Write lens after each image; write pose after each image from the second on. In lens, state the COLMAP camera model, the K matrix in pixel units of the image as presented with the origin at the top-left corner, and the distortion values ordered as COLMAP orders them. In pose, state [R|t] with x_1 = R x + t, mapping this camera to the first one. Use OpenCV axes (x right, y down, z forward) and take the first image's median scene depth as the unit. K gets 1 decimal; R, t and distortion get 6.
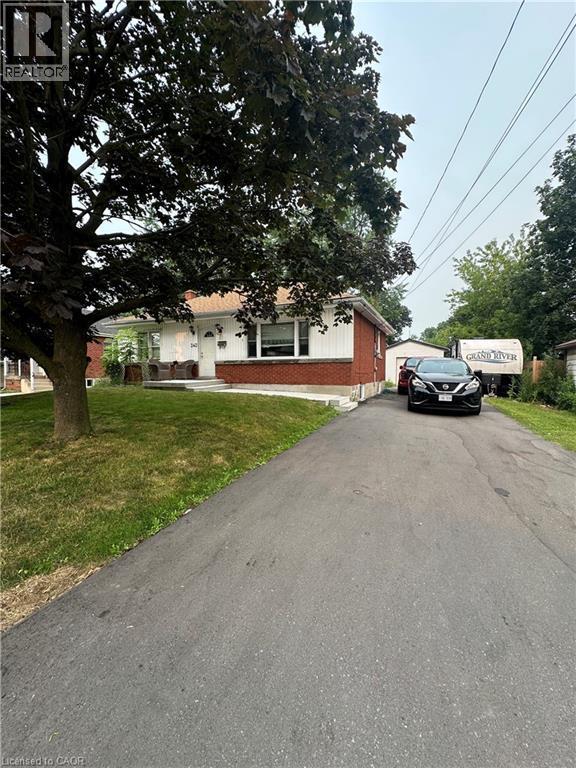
lens RADIAL K [[308.0, 0, 288.0], [0, 308.0, 384.0], [0, 0, 1]] dist [0.000962, 0.000064]
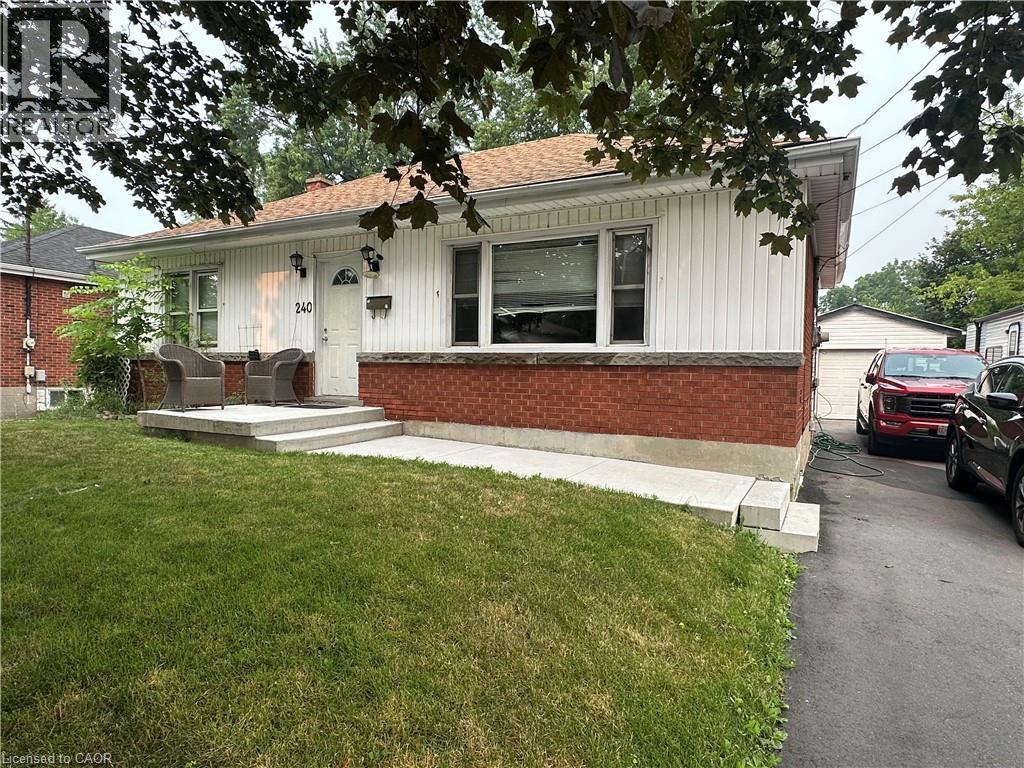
lens RADIAL K [[592.9, 0, 512.0], [0, 592.9, 384.0], [0, 0, 1]] dist [-0.002011, -0.000274]
pose [[0.999034, 0.019305, -0.039487, -0.039015], [-0.020000, 0.999651, -0.017283, -0.033303], [0.039140, 0.018057, 0.999071, 0.356809]]
